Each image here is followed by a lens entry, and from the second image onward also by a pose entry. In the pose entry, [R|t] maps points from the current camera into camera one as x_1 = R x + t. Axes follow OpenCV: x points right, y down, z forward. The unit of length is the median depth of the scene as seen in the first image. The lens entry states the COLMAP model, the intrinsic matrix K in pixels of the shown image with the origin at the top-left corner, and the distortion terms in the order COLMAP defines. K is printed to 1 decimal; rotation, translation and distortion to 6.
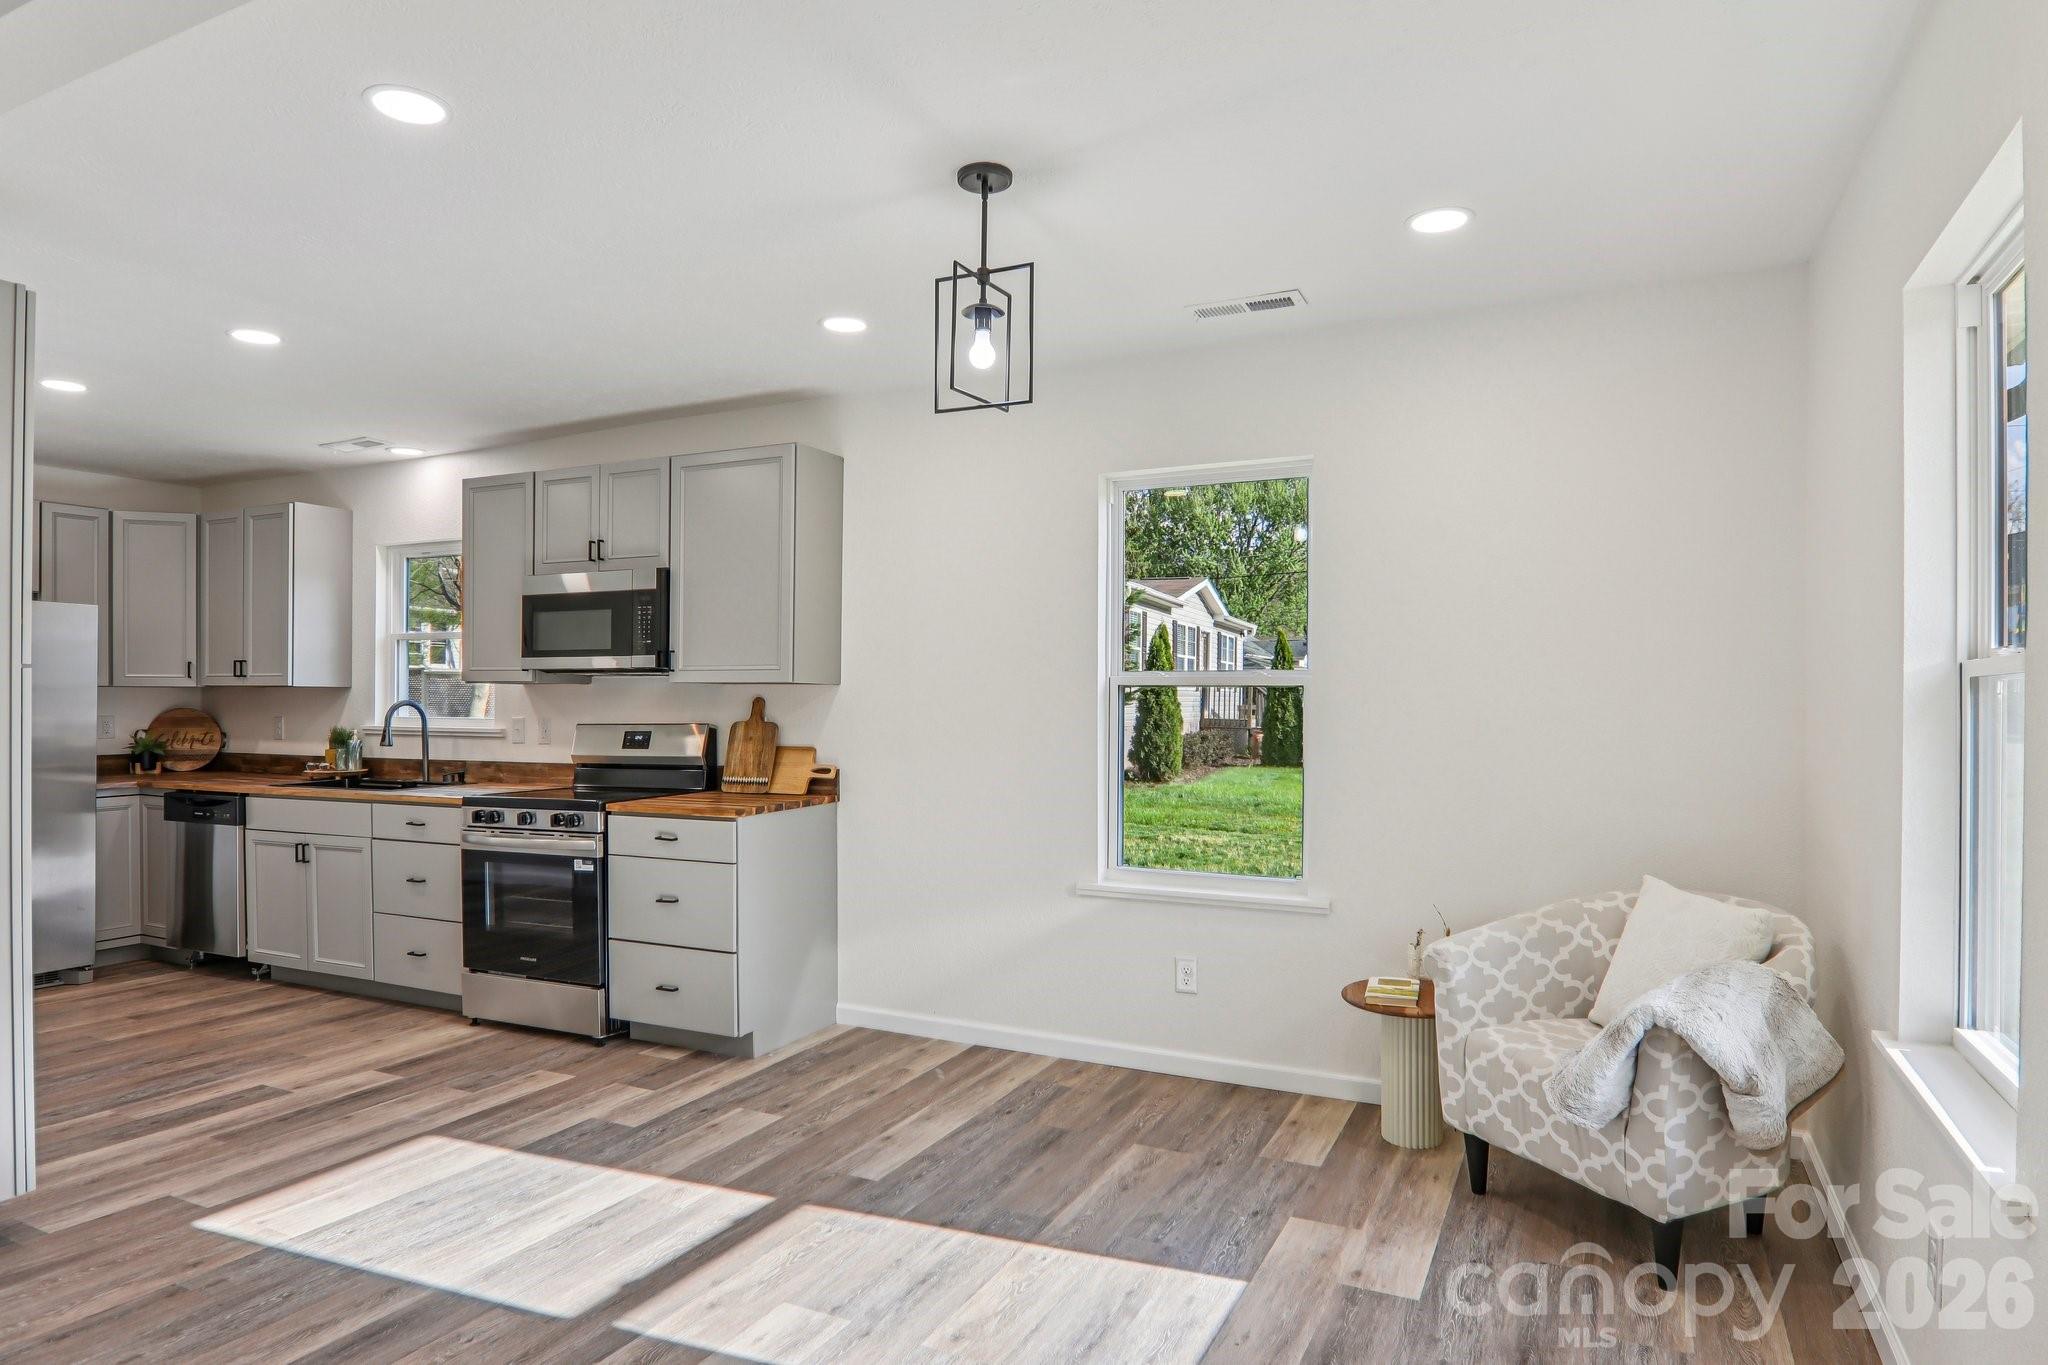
lens RADIAL K [[1157.1, 0, 1038.5], [0, 1157.1, 703.8], [0, 0, 1]] dist [0.005542, -0.019557]
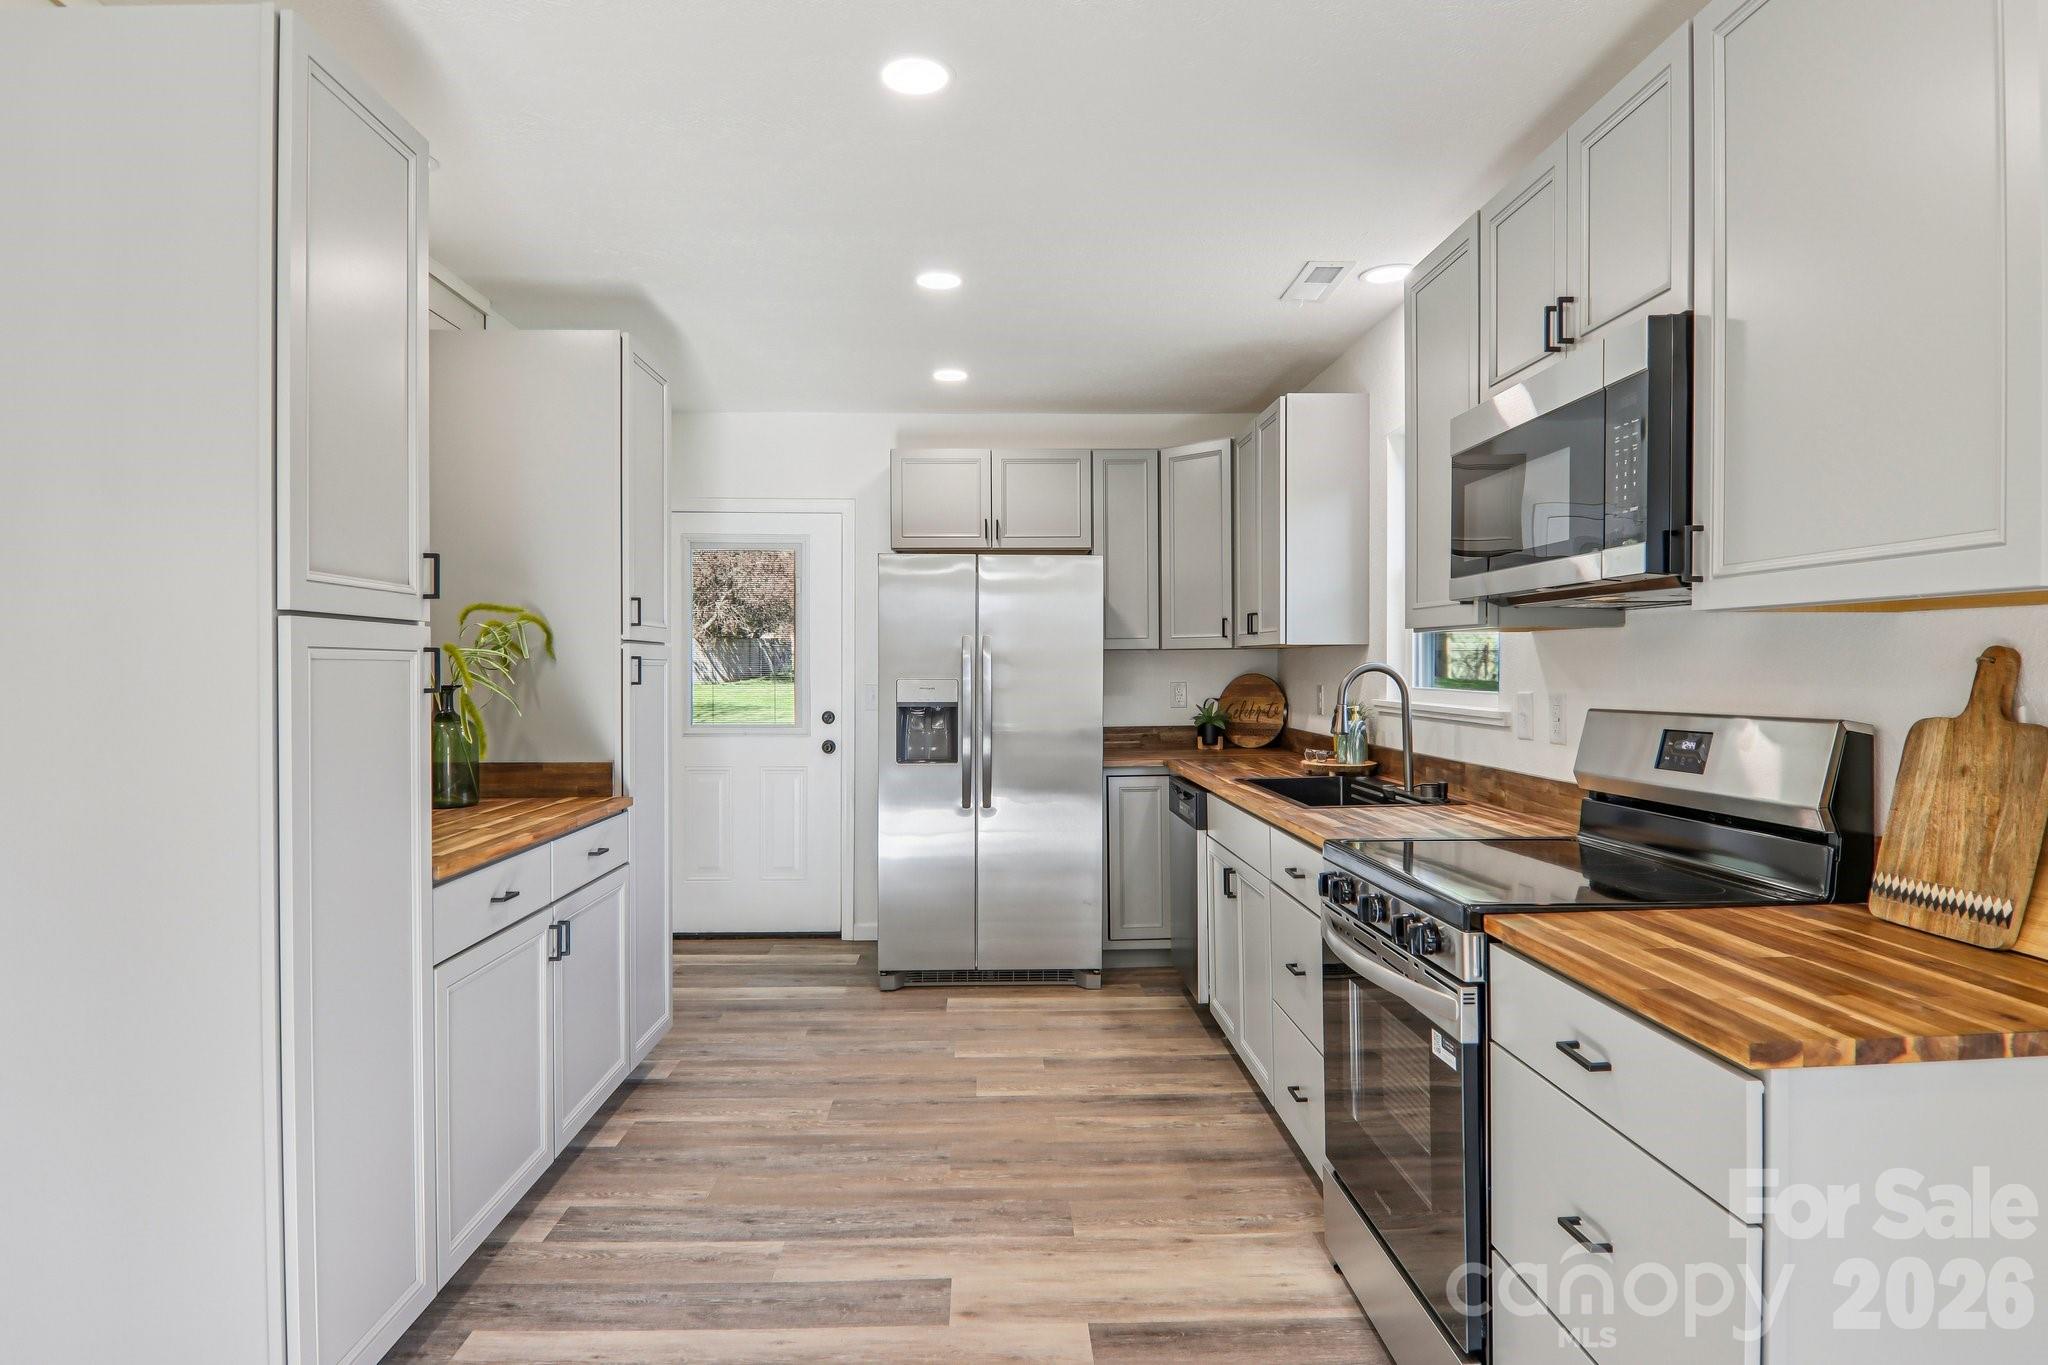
lens RADIAL K [[1157.1, 0, 1031.4], [0, 1157.1, 668.4], [0, 0, 1]] dist [0.005542, -0.019557]
pose [[0.467646, -0.001179, -0.883915, -0.089897], [0.001145, 0.999999, -0.000729, 0.000715], [0.883915, -0.000671, 0.467647, 0.669768]]
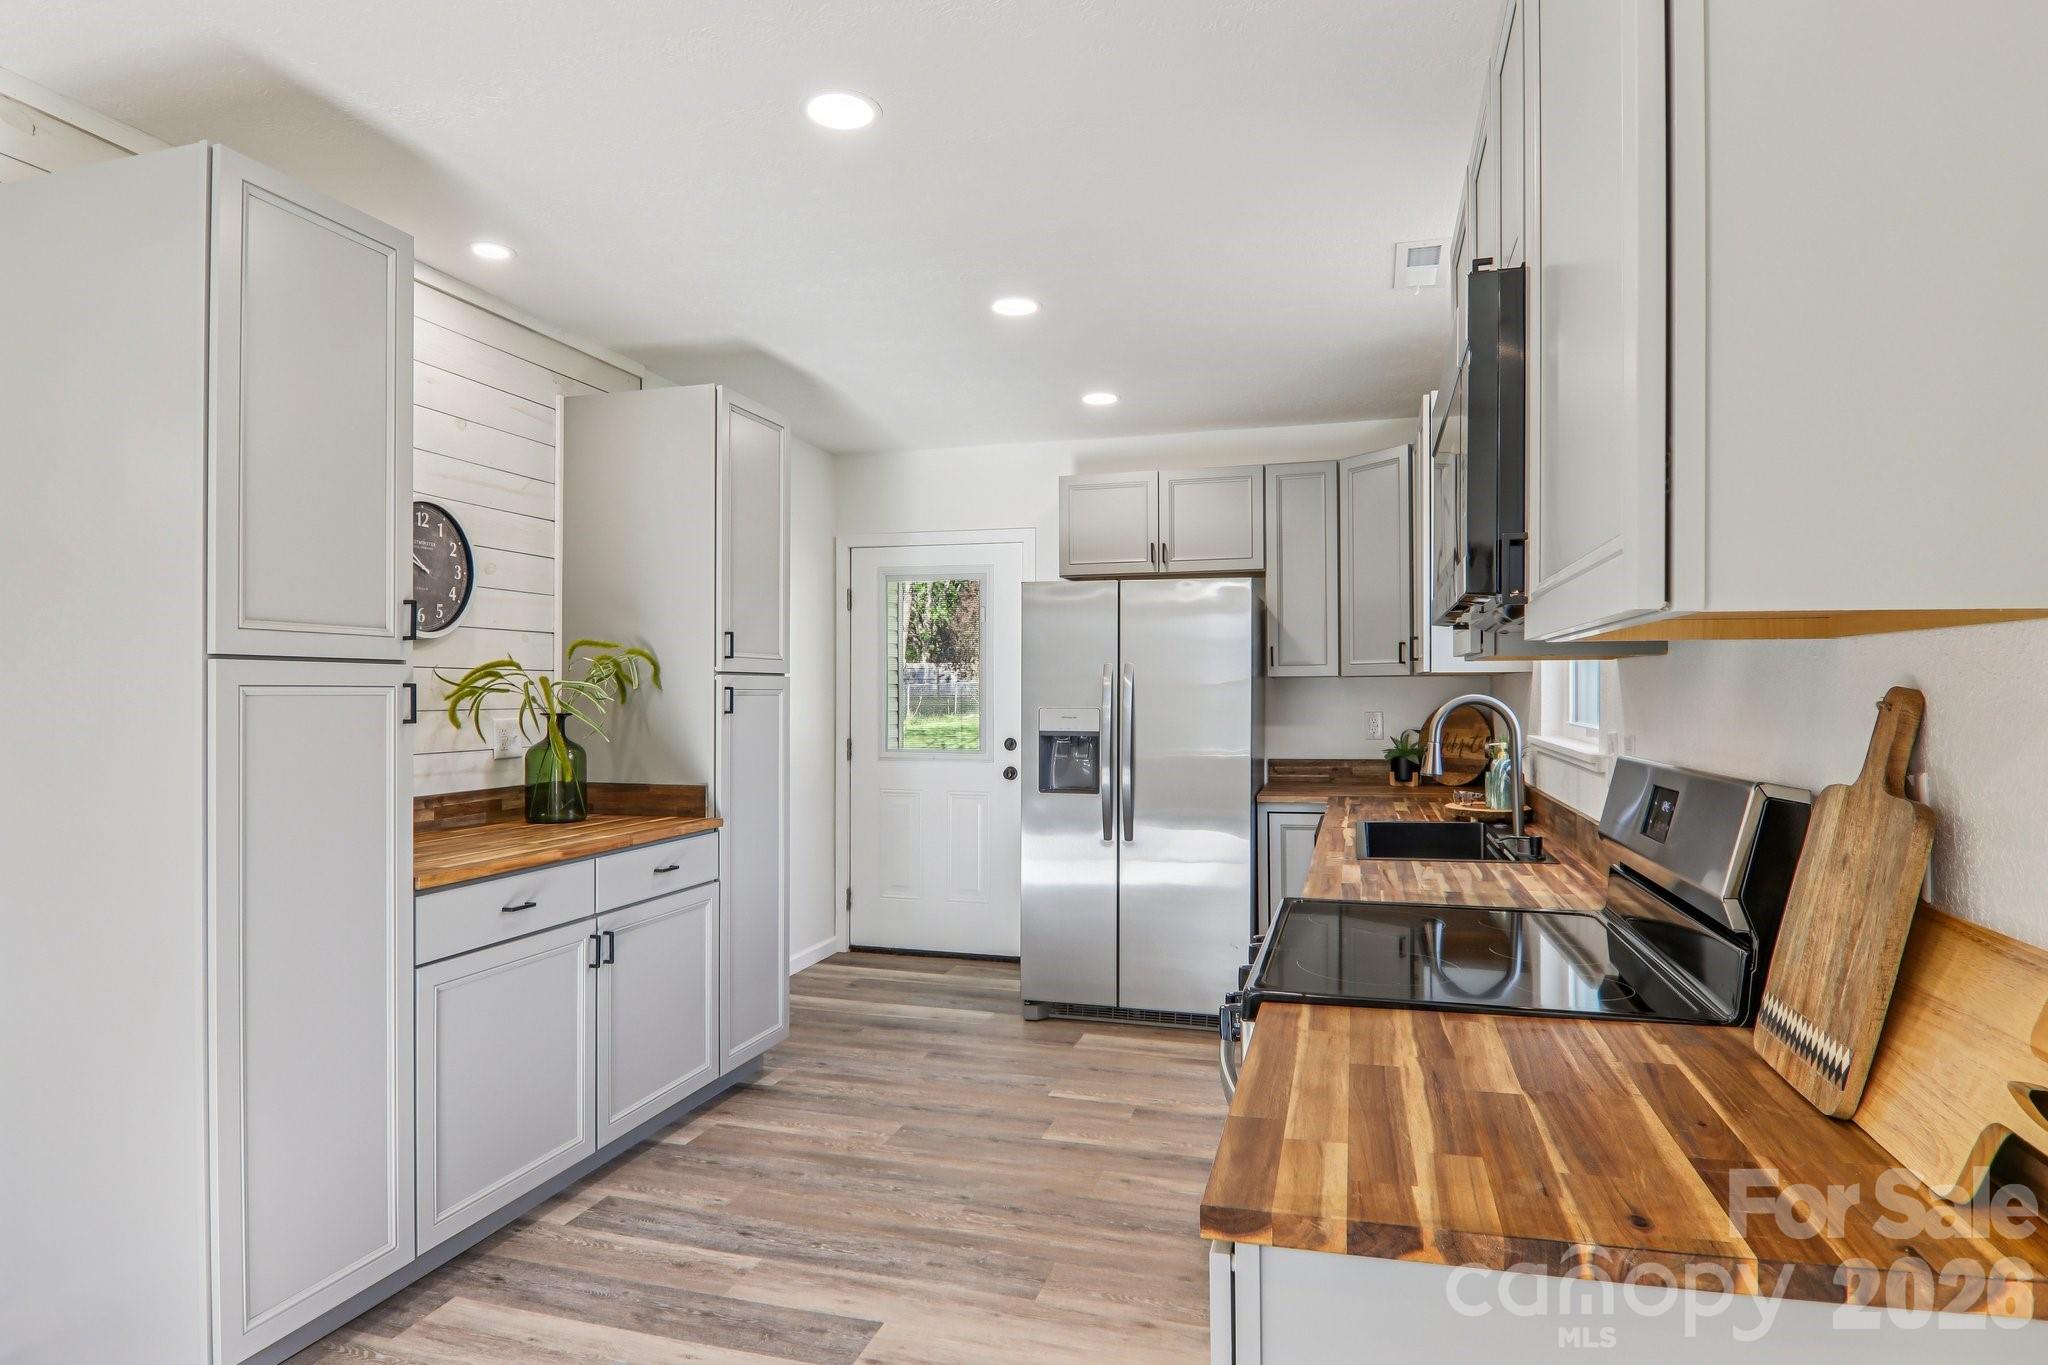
lens RADIAL K [[1157.1, 0, 1038.6], [0, 1157.1, 683.9], [0, 0, 1]] dist [0.005542, -0.019557]
pose [[0.168346, -0.006104, -0.985709, -0.045947], [-0.000851, 0.999980, -0.006338, -0.005272], [0.985728, 0.001906, 0.168337, 0.877973]]
